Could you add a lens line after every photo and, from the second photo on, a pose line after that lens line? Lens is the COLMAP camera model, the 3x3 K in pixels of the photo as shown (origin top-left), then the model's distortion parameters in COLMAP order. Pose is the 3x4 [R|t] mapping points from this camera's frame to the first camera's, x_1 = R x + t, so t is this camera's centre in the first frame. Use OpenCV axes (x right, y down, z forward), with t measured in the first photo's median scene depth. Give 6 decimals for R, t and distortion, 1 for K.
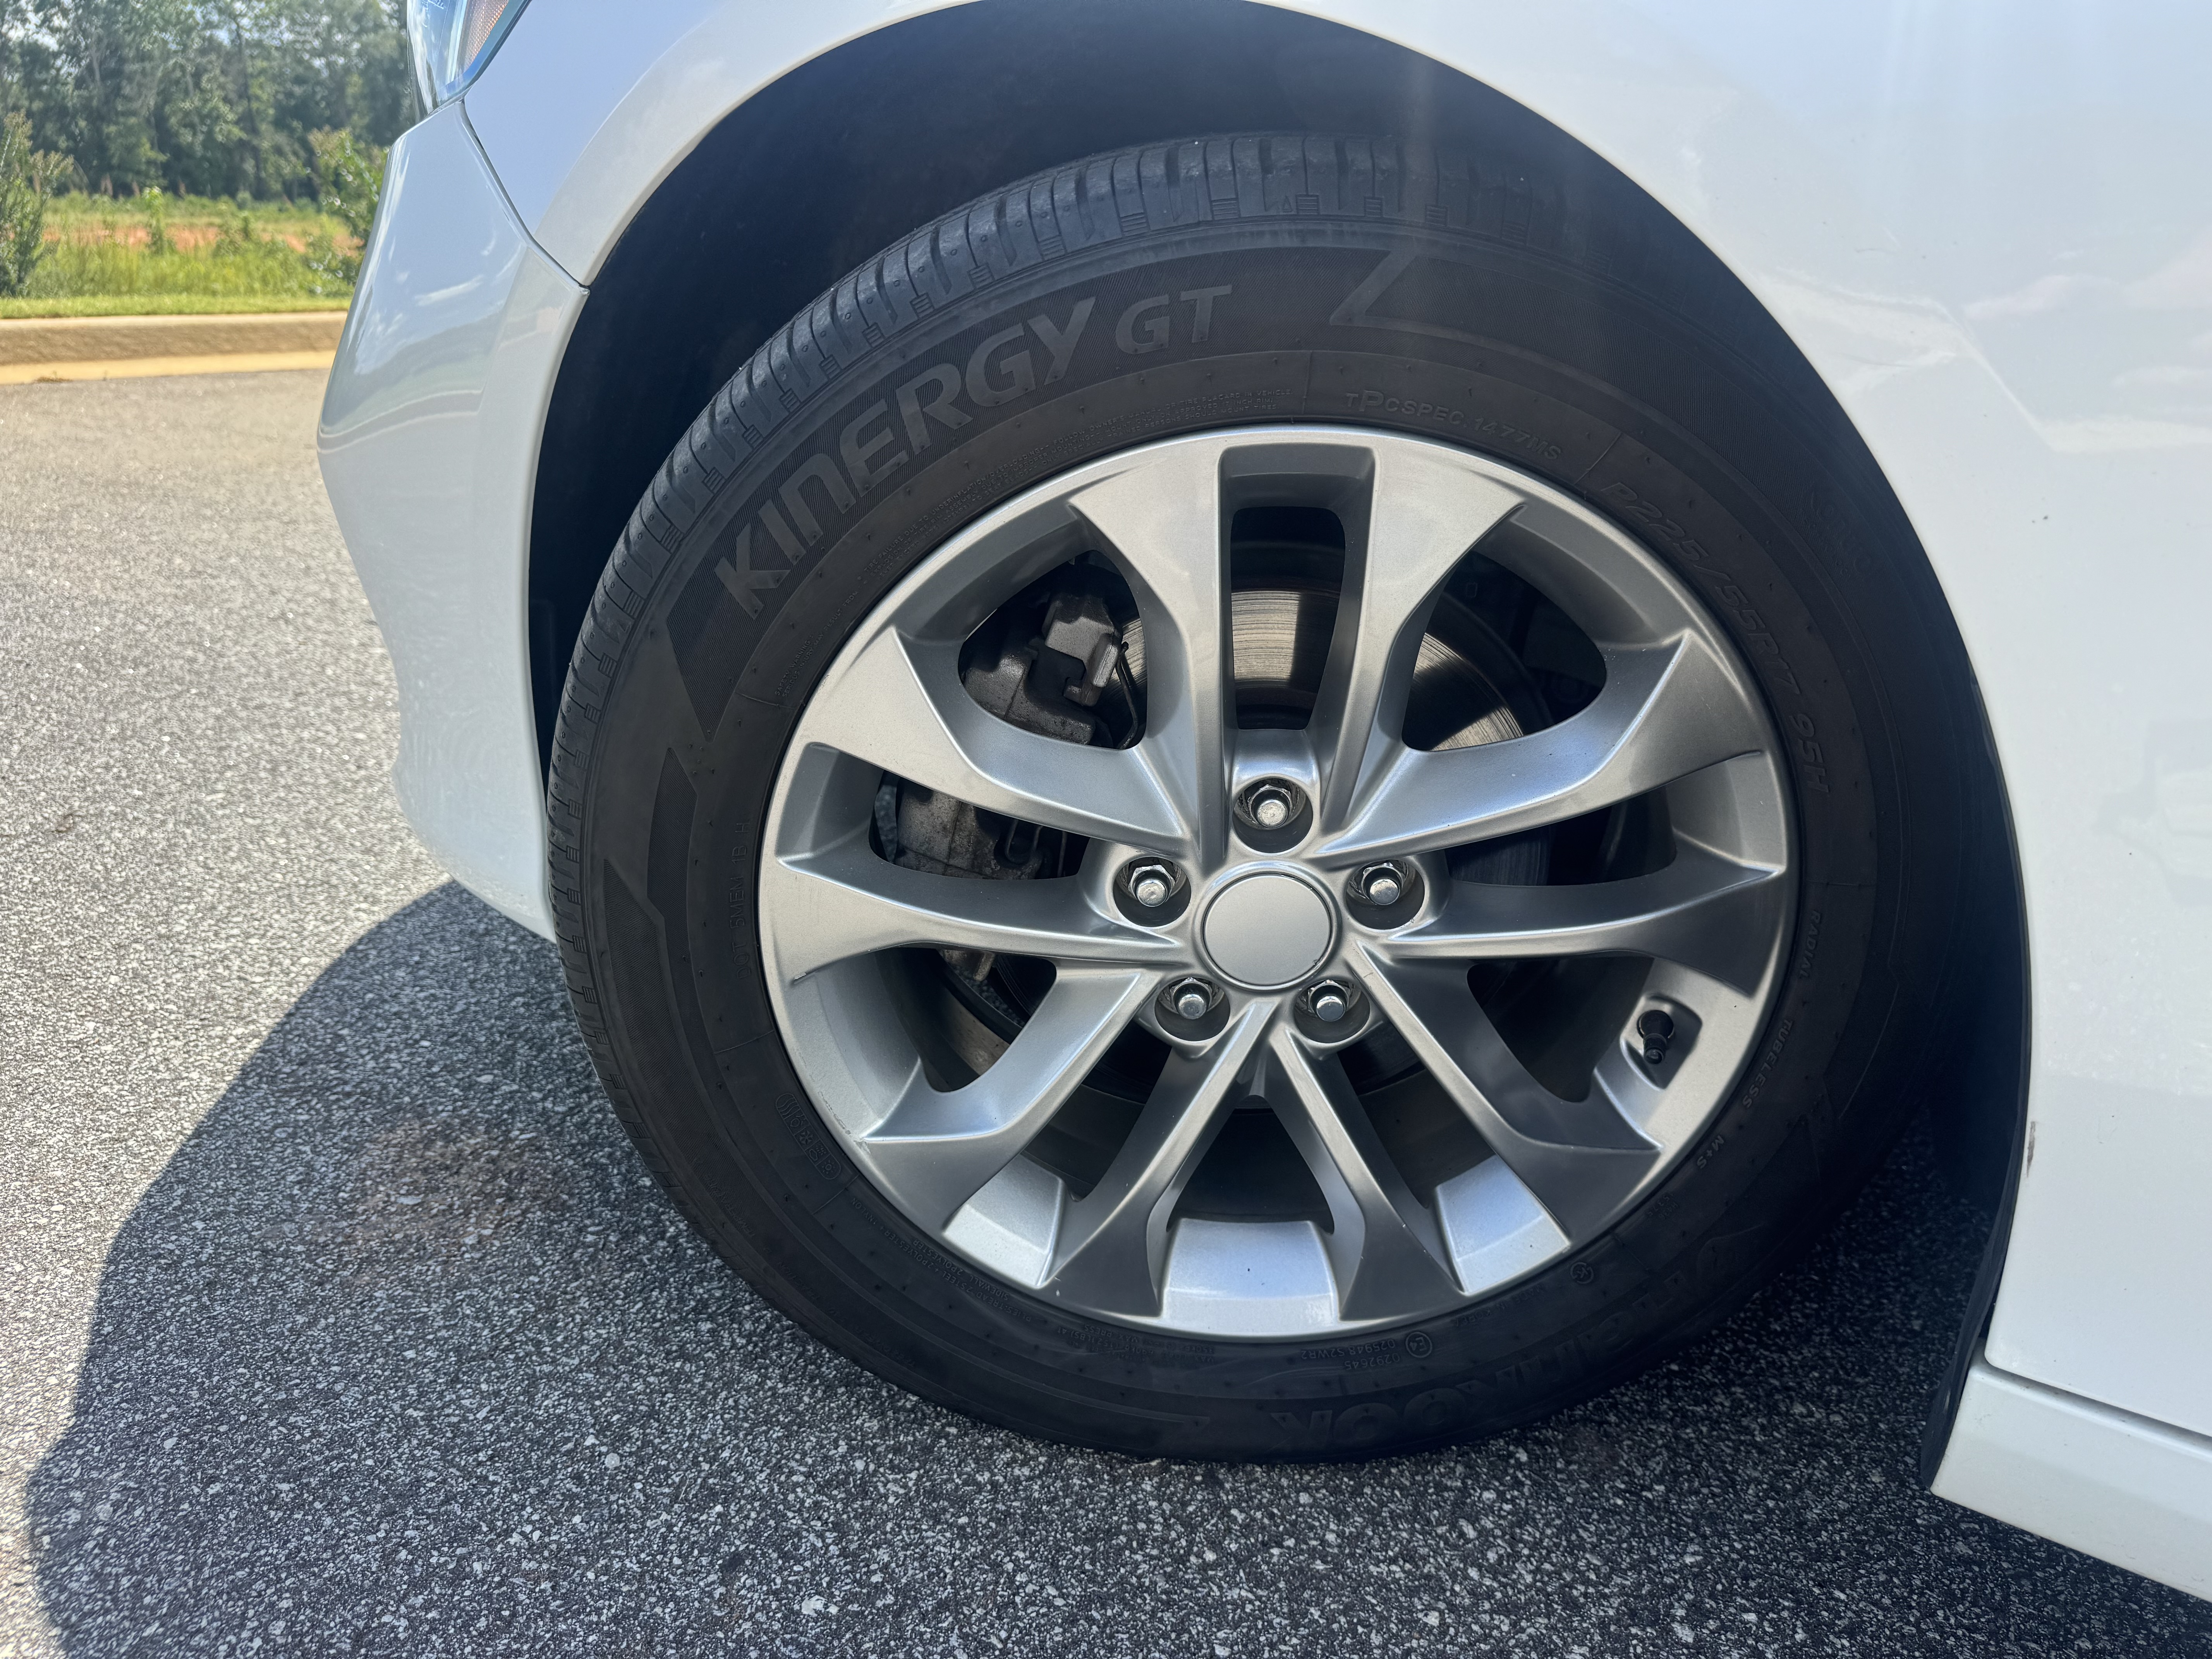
lens RADIAL K [[1599.2, 0, 1100.8], [0, 1599.2, 818.8], [0, 0, 1]] dist [-0.005166, -0.011946]
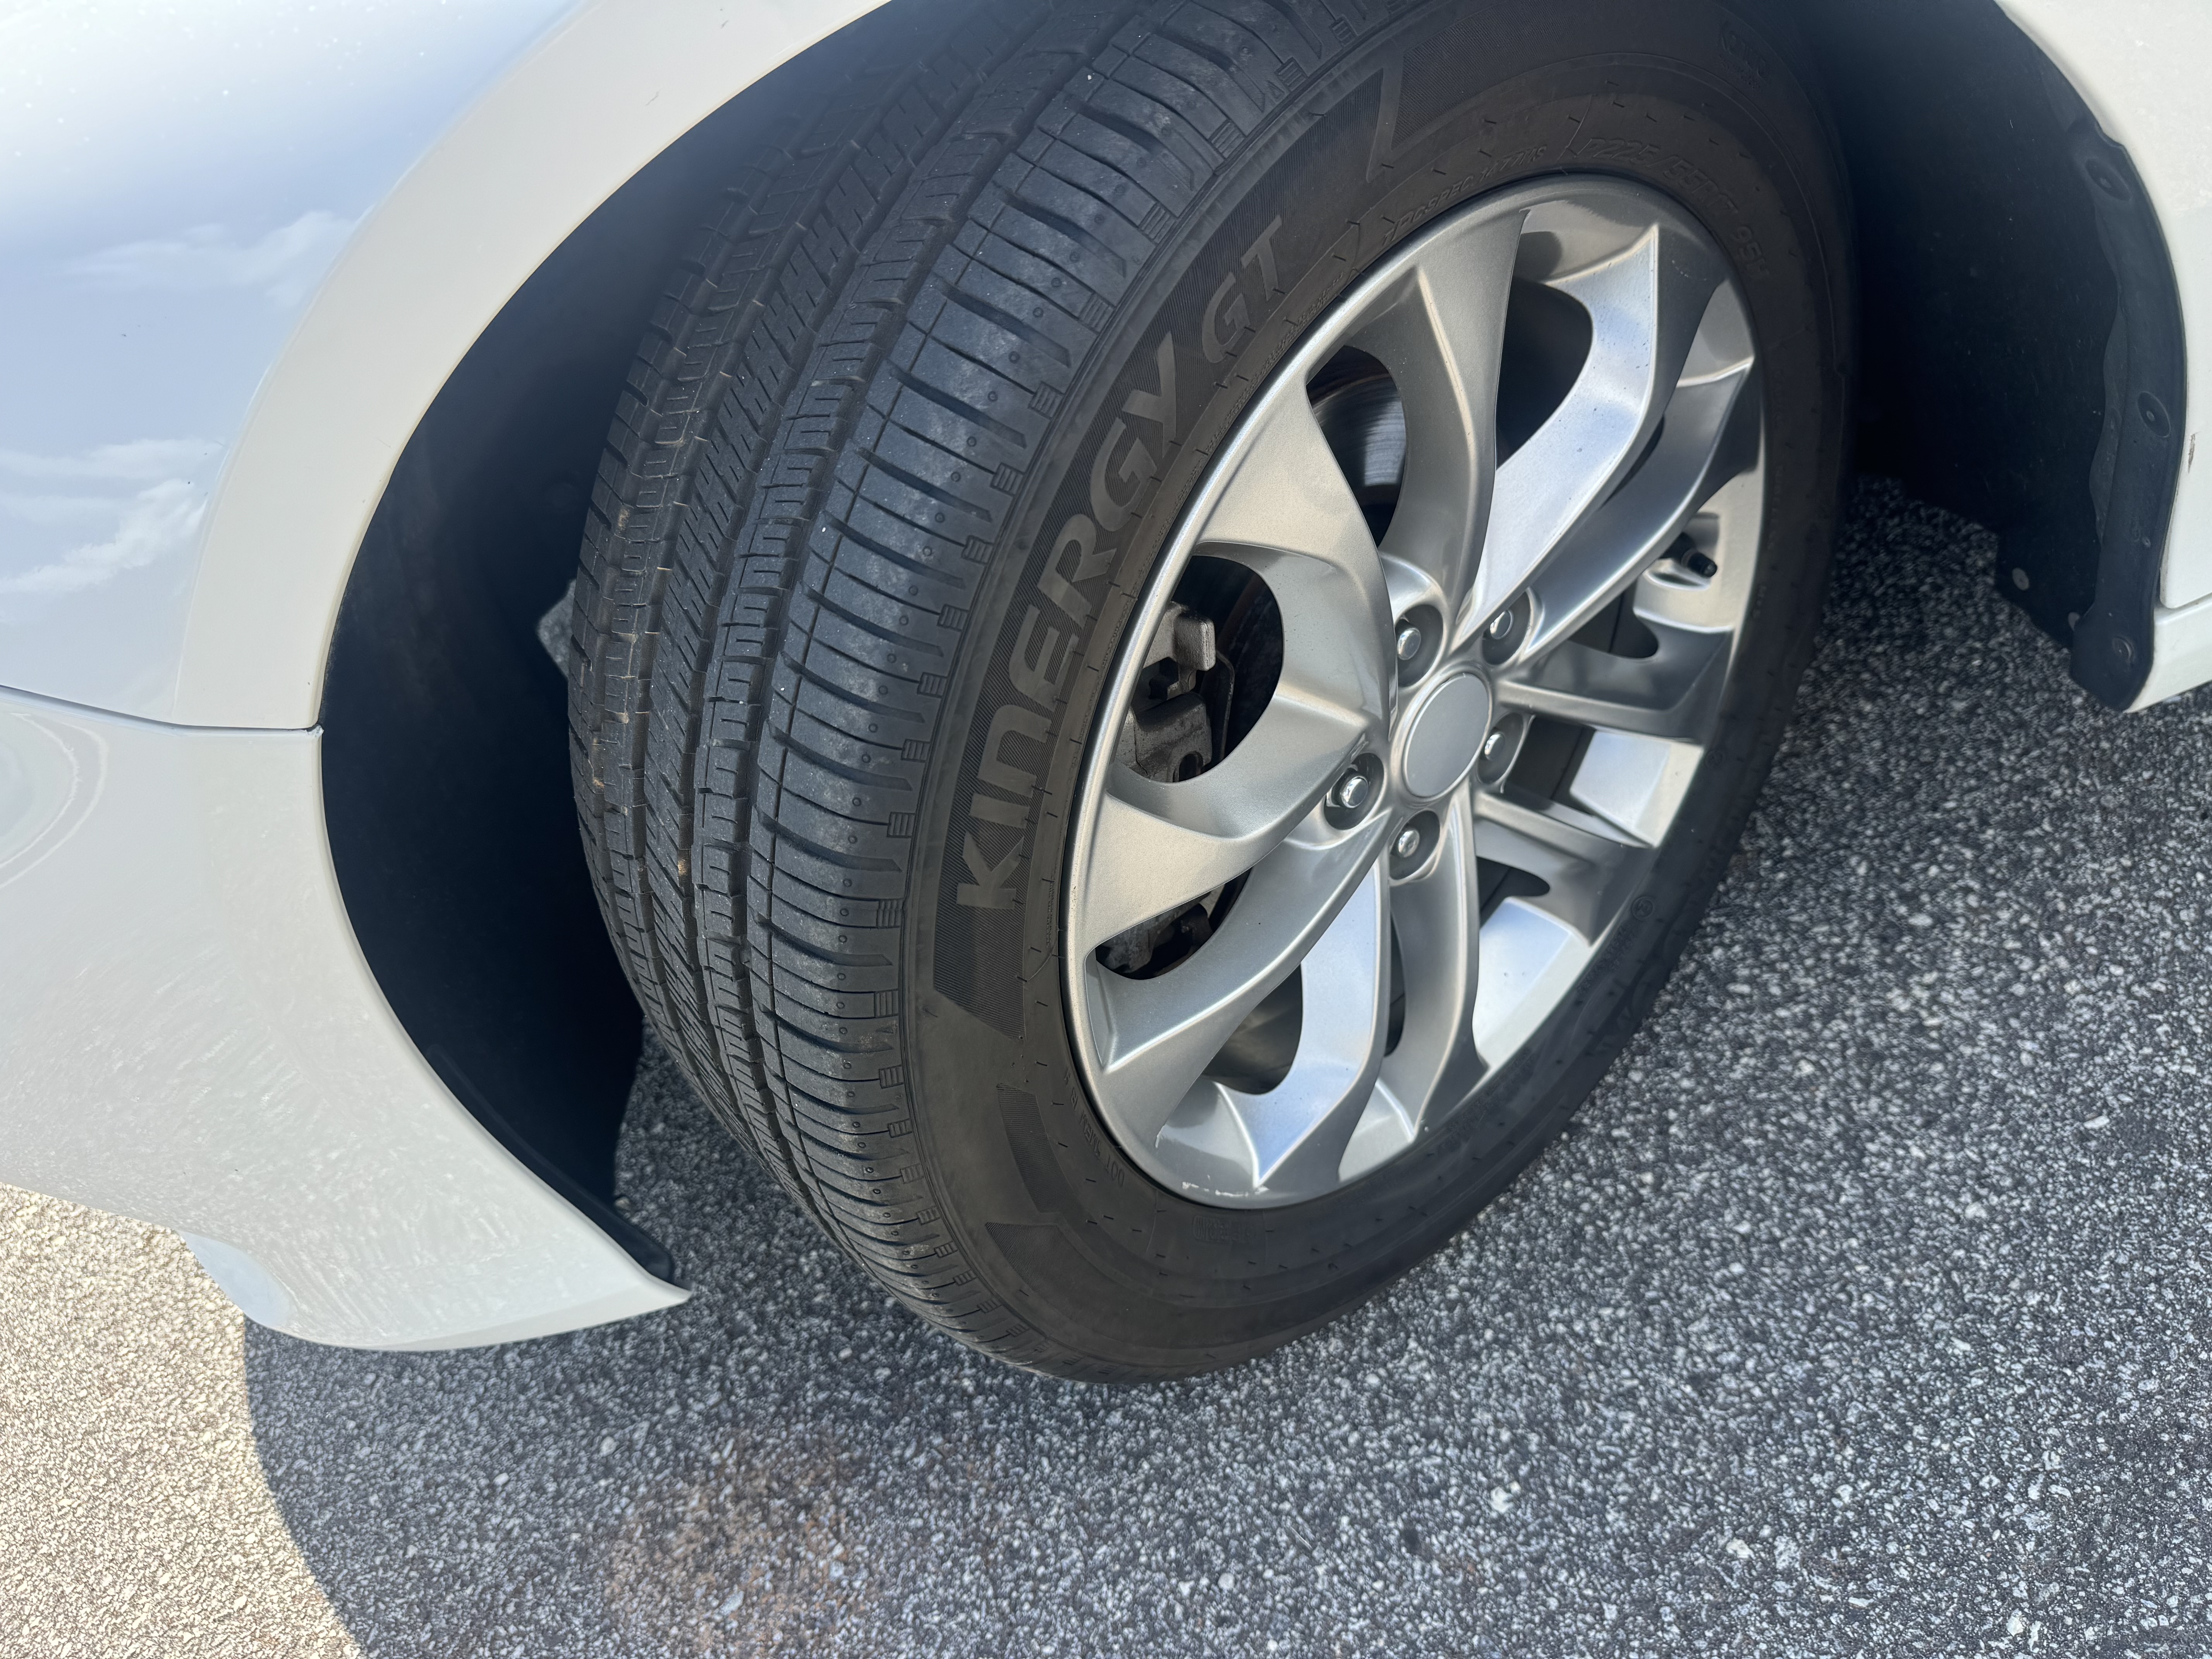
lens RADIAL K [[1599.2, 0, 1100.8], [0, 1599.2, 818.8], [0, 0, 1]] dist [-0.005166, -0.011946]
pose [[0.656769, -0.700449, 0.279329, -0.312829], [0.588925, 0.707783, 0.390142, -0.365594], [-0.470979, -0.091729, 0.877362, 0.230536]]
